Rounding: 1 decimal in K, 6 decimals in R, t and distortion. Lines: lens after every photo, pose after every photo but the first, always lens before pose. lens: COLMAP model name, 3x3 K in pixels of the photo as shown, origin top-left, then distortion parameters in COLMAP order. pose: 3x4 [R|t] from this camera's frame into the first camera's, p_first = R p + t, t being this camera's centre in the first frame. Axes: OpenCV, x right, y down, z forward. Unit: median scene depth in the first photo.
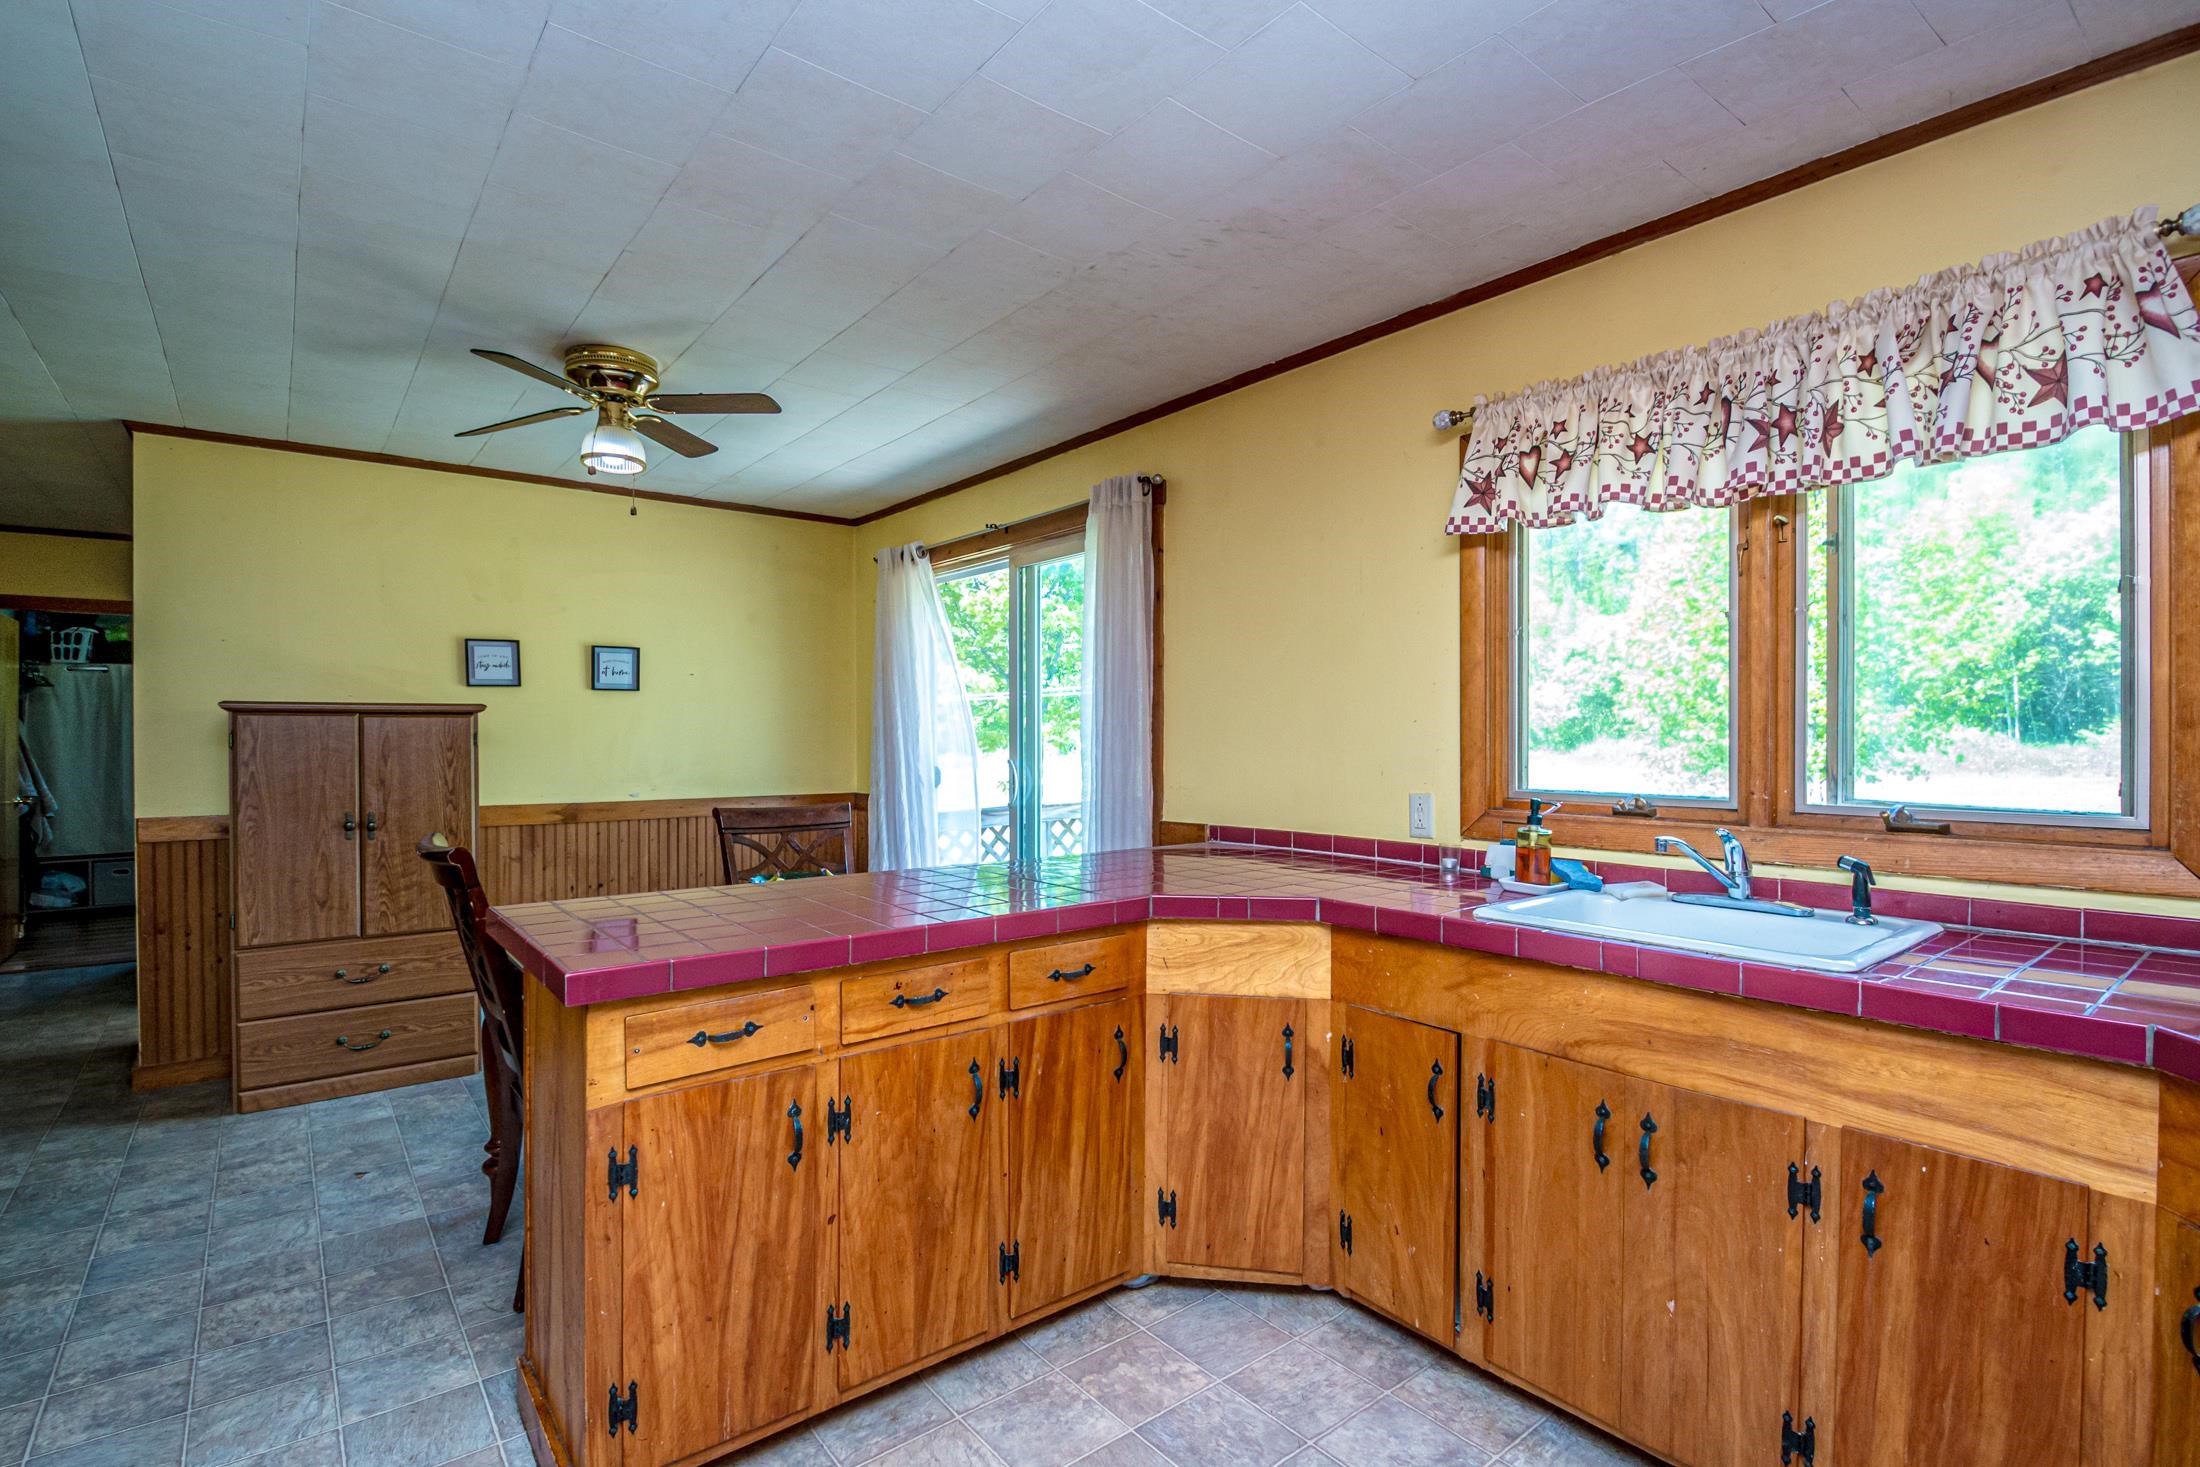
lens RADIAL K [[1039.4, 0, 1097.0], [0, 1039.4, 744.0], [0, 0, 1]] dist [0.017415, -0.018762]
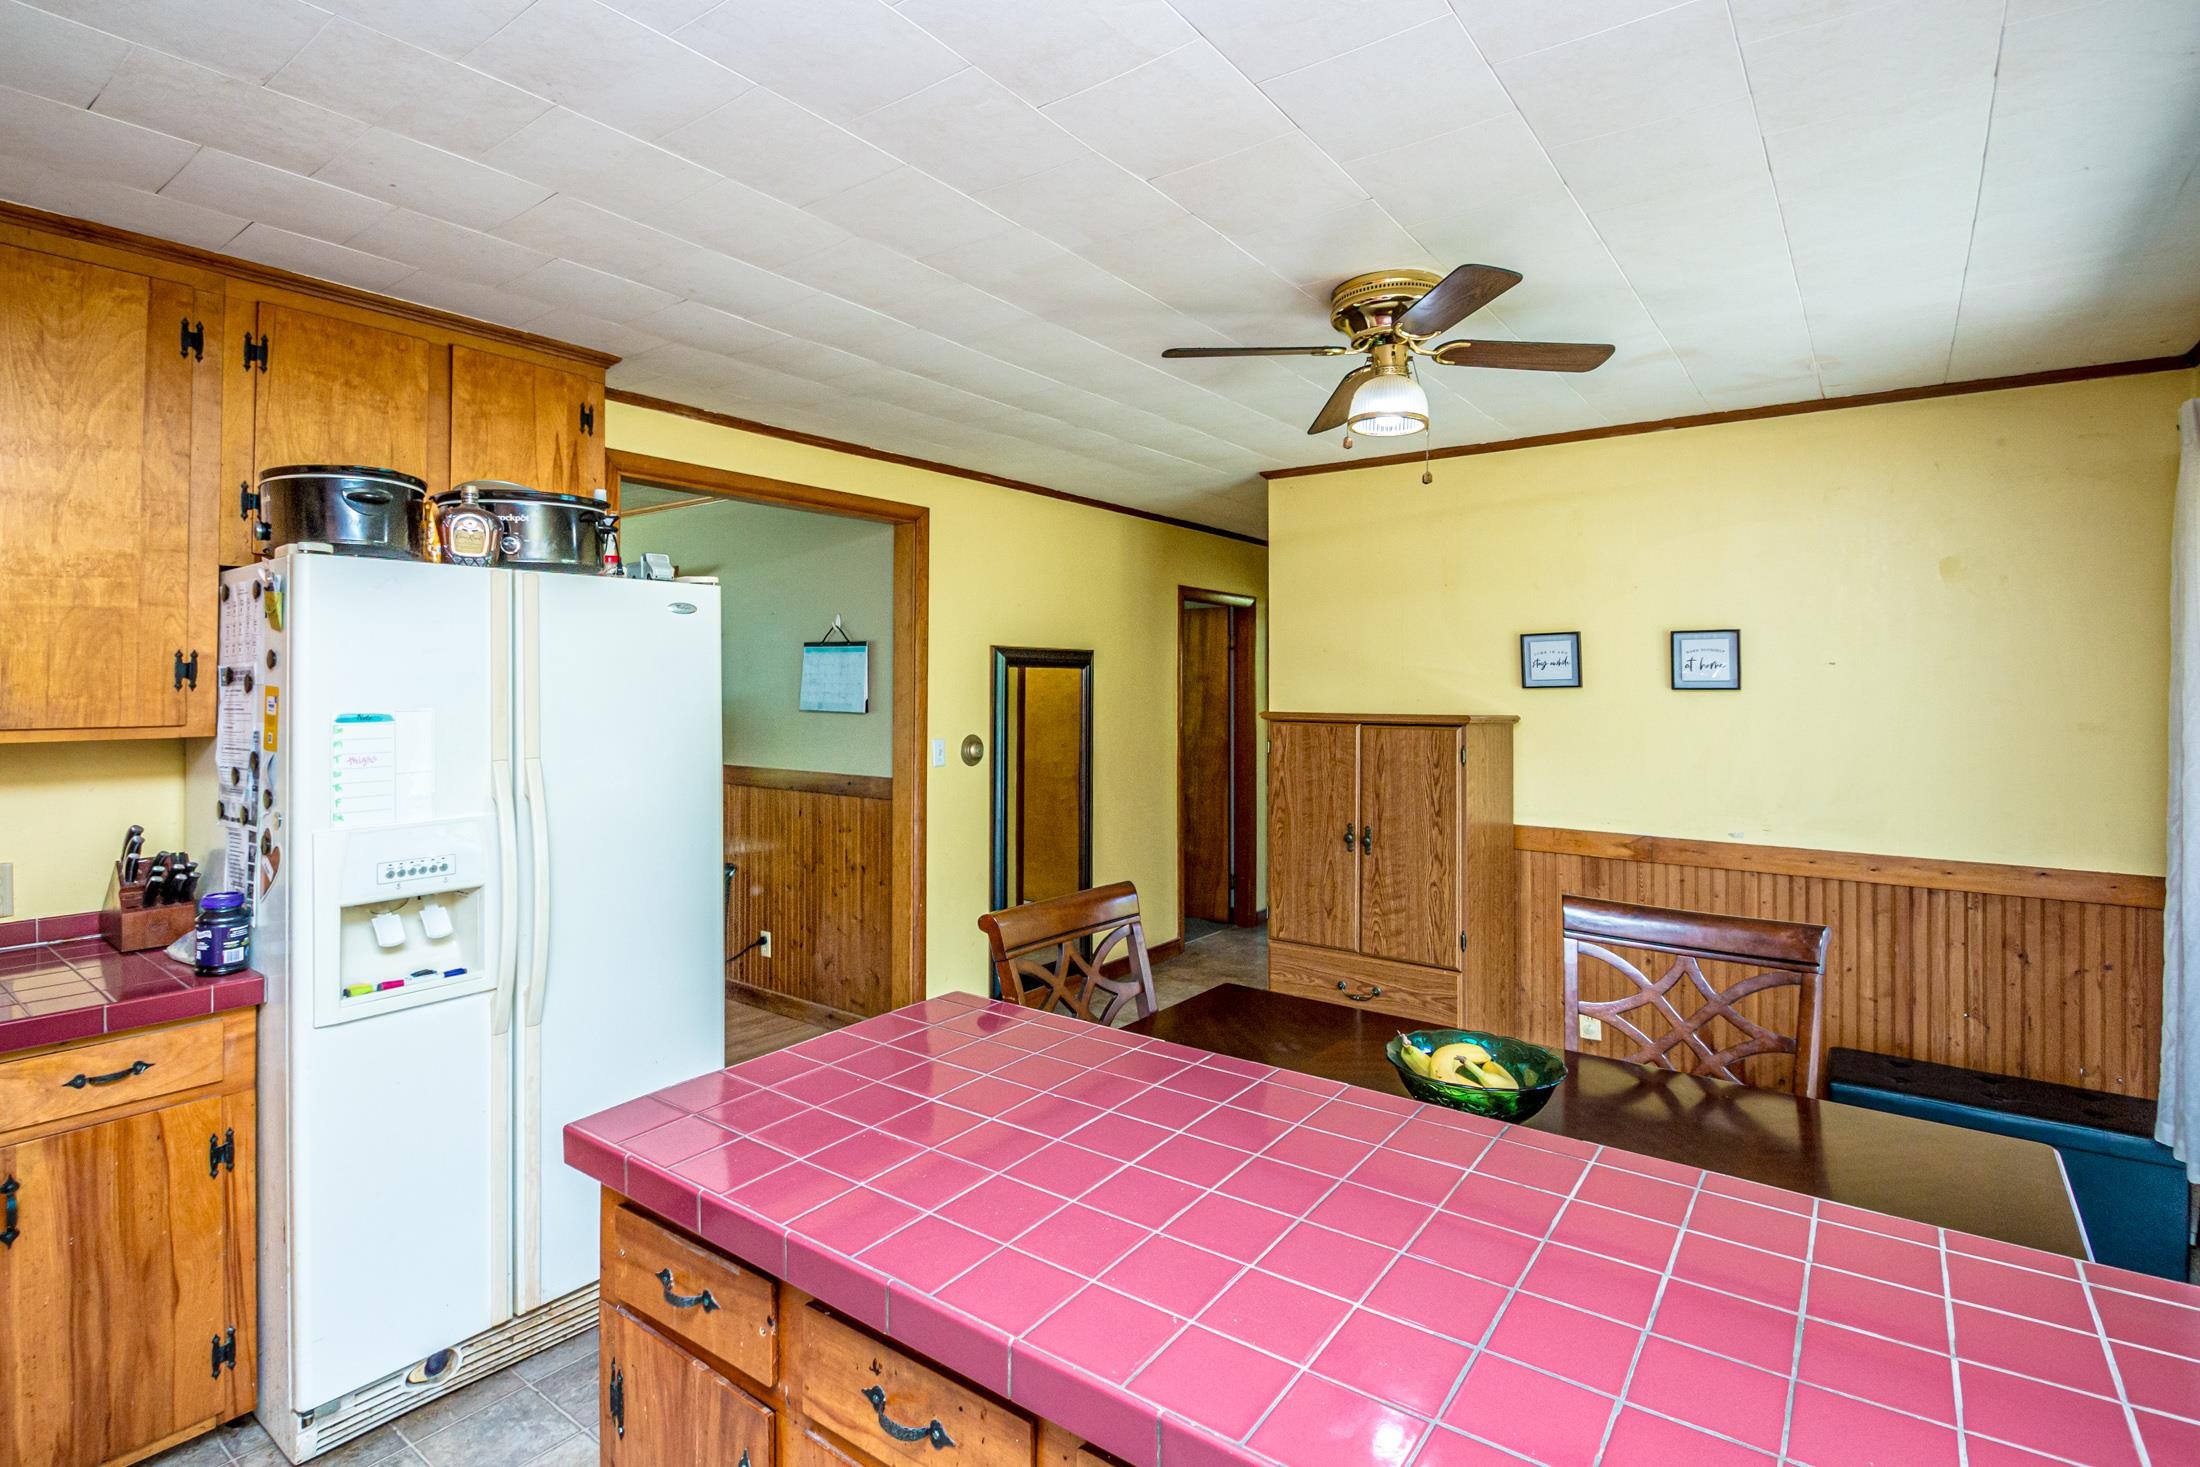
lens RADIAL K [[1059.8, 0, 1057.6], [0, 1059.8, 674.6], [0, 0, 1]] dist [0.016597, -0.019459]
pose [[0.250577, -0.007887, -0.968064, 0.185743], [-0.013190, 0.999846, -0.011560, -0.059359], [0.968007, 0.015666, 0.250435, 0.464156]]
